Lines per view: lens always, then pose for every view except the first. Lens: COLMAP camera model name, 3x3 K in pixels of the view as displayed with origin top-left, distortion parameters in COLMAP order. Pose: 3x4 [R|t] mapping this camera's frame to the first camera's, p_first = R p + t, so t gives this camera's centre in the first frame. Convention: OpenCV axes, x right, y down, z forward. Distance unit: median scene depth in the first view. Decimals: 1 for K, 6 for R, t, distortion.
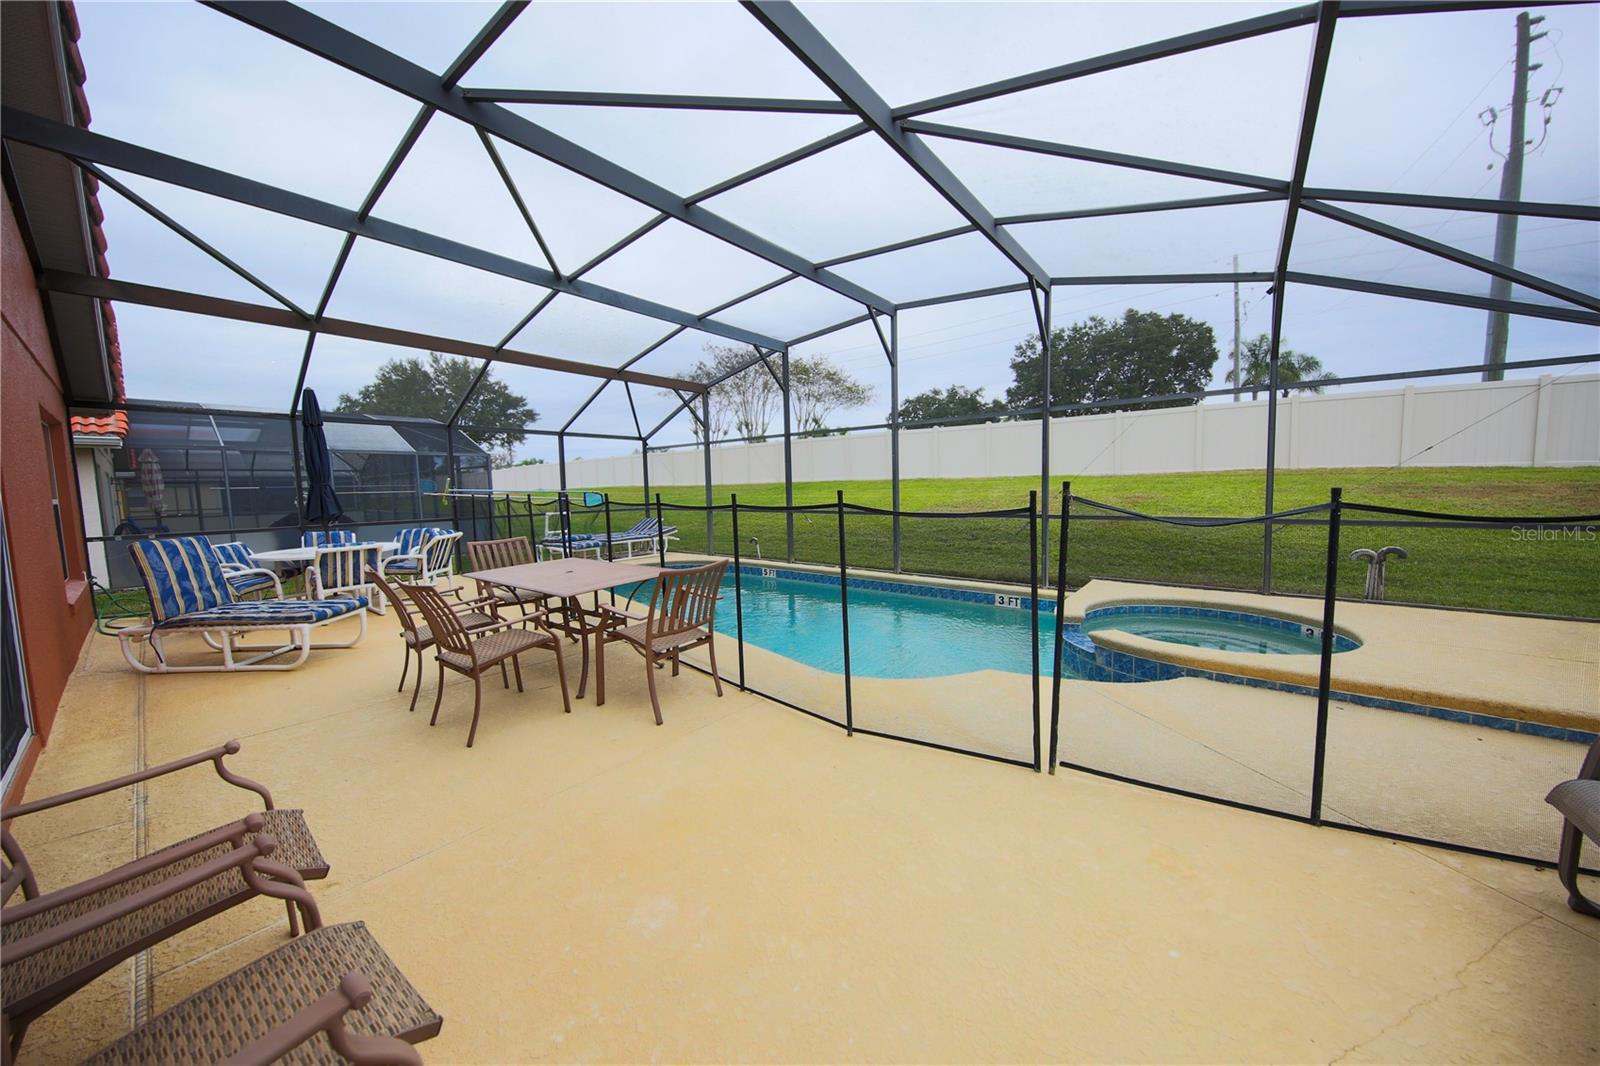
lens RADIAL K [[529.0, 0, 808.3], [0, 529.0, 528.4], [0, 0, 1]] dist [0.017795, -0.008119]
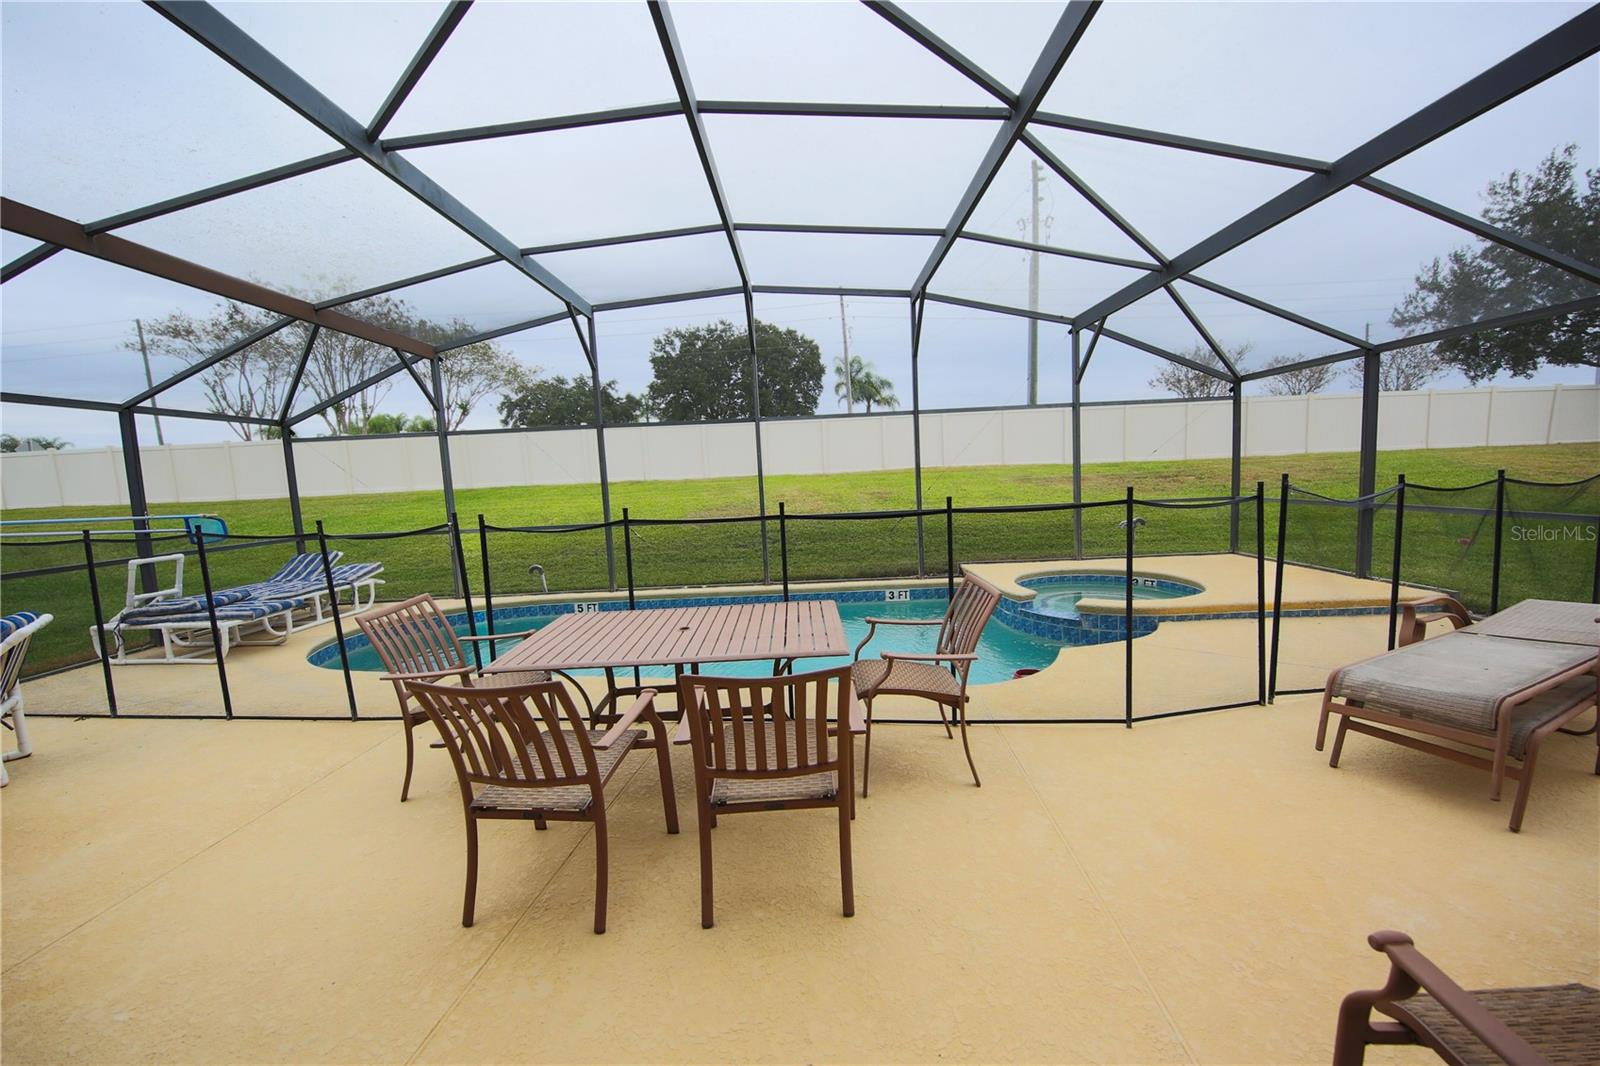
lens RADIAL K [[591.2, 0, 803.1], [0, 591.2, 521.3], [0, 0, 1]] dist [0.000489, -0.000100]
pose [[0.789617, -0.063210, 0.610335, -0.262554], [0.079075, 0.996868, 0.000939, -0.012047], [-0.608483, 0.047521, 0.792143, 0.115706]]
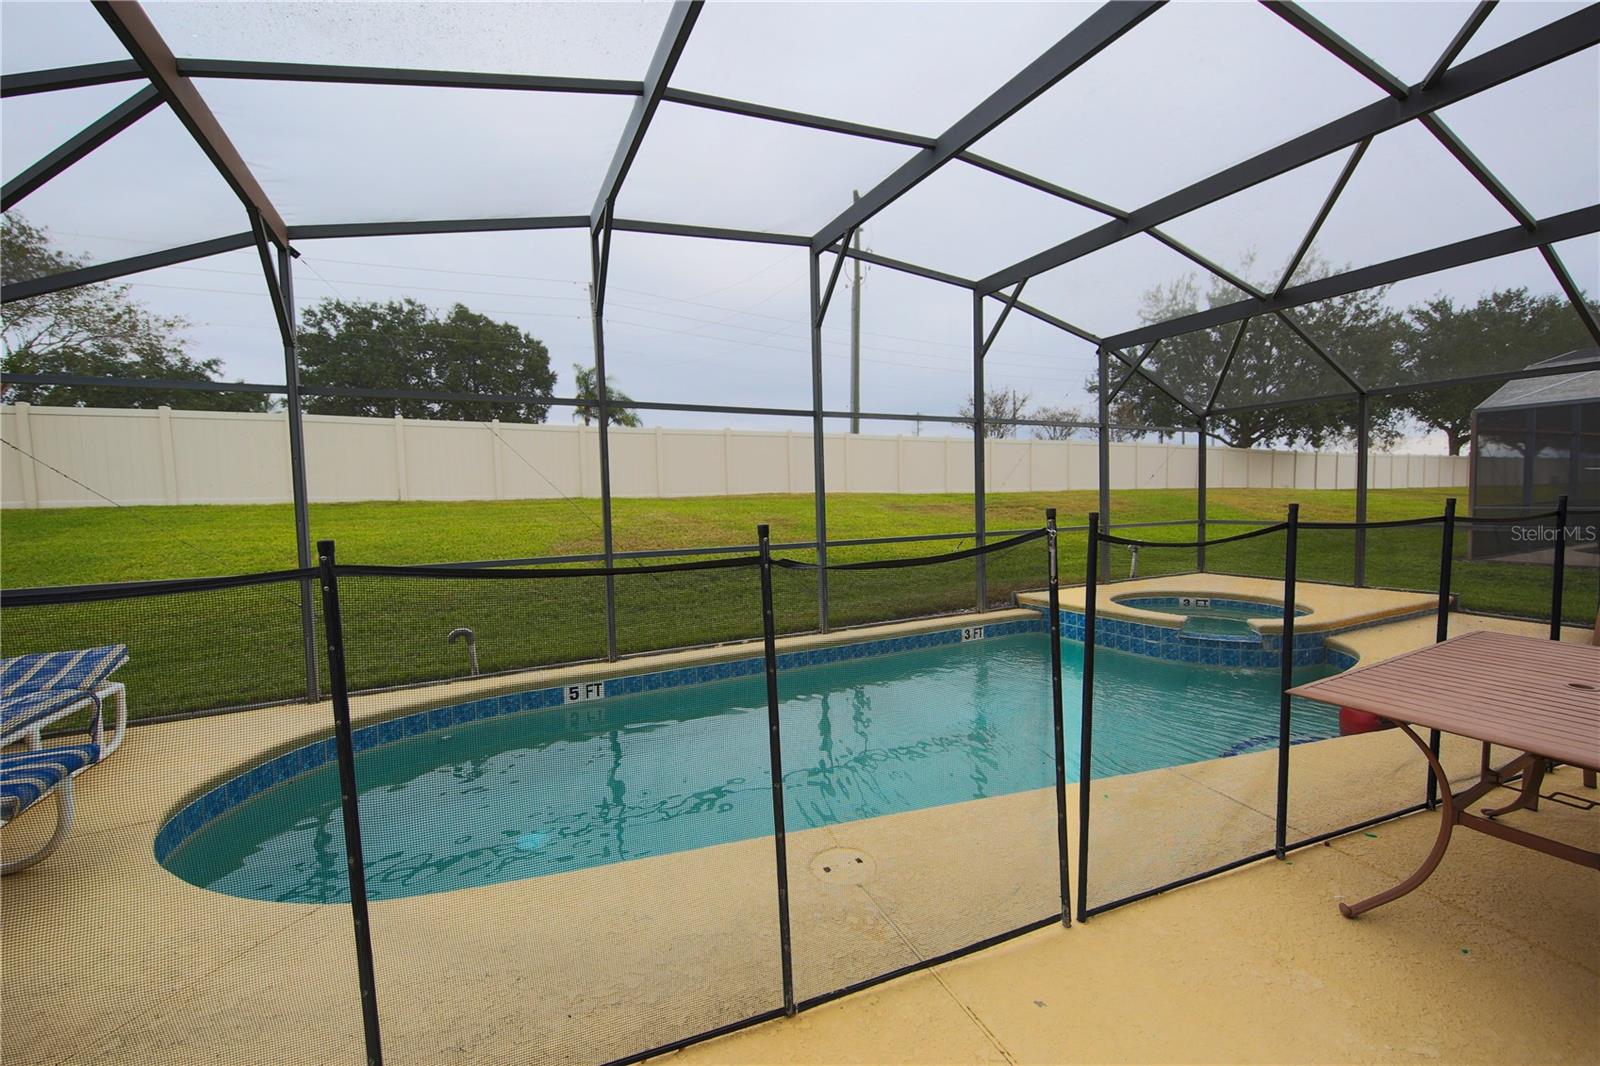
lens RADIAL K [[641.6, 0, 809.9], [0, 641.6, 531.8], [0, 0, 1]] dist [0.002683, -0.000408]
pose [[0.417621, -0.038232, 0.907817, -0.391855], [0.089043, 0.996027, 0.000985, -0.031132], [-0.904248, 0.080423, 0.419366, 0.450763]]
